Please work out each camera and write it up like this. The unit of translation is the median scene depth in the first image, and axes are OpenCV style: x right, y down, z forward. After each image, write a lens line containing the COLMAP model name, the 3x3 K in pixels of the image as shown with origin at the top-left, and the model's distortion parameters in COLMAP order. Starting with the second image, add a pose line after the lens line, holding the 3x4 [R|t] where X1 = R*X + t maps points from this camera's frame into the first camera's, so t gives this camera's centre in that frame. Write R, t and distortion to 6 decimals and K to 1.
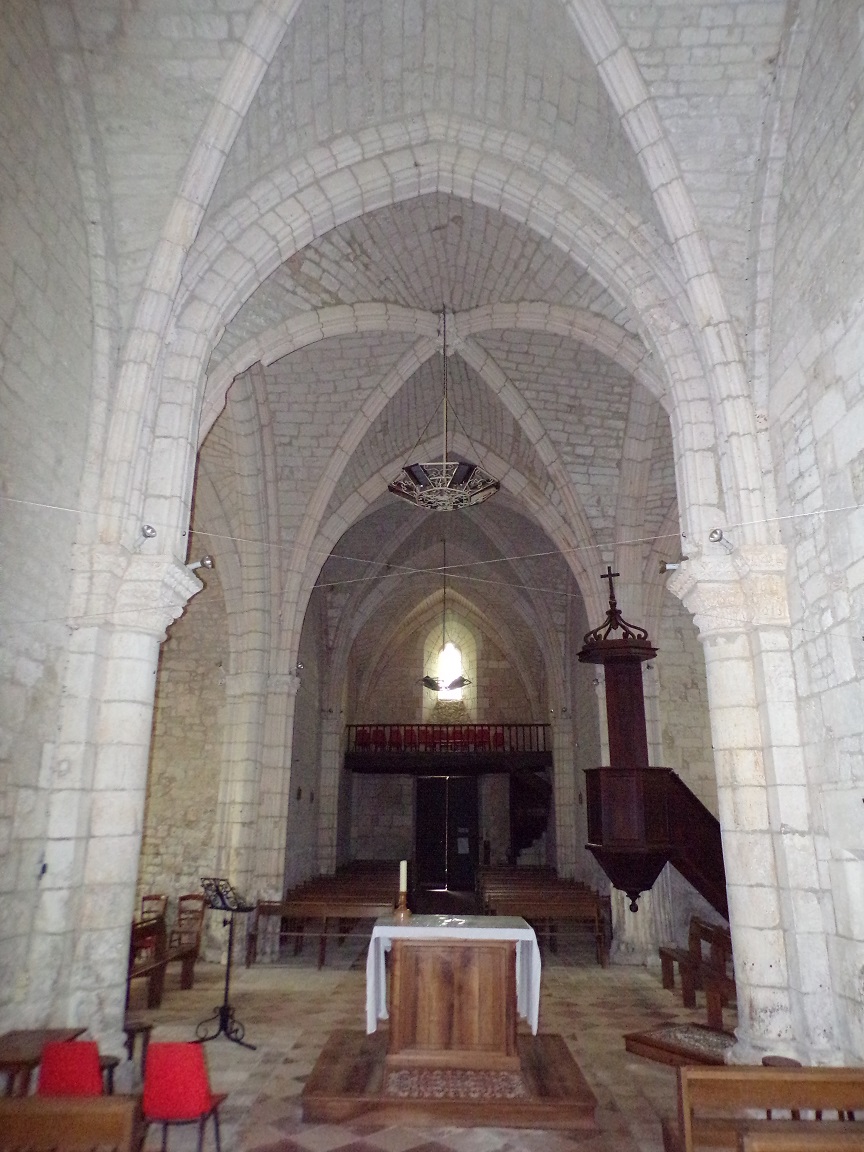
lens RADIAL K [[764.1, 0, 431.1], [0, 764.1, 577.3], [0, 0, 1]] dist [-0.000083, 0.003040]
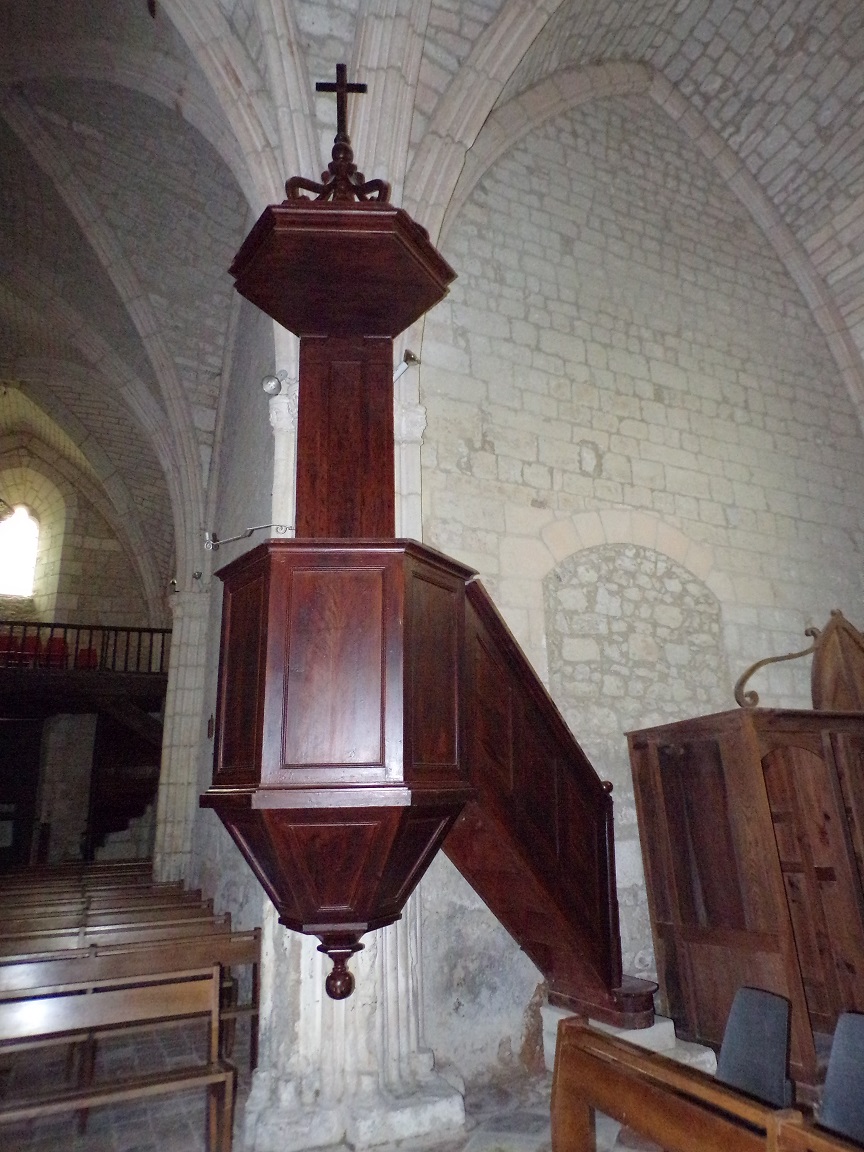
lens RADIAL K [[764.1, 0, 434.0], [0, 764.1, 573.6], [0, 0, 1]] dist [-0.000083, 0.003040]
pose [[0.899240, 0.088023, 0.428509, 0.127817], [-0.094323, 0.995520, -0.006558, 0.222462], [-0.427166, -0.034521, 0.903514, 0.598932]]
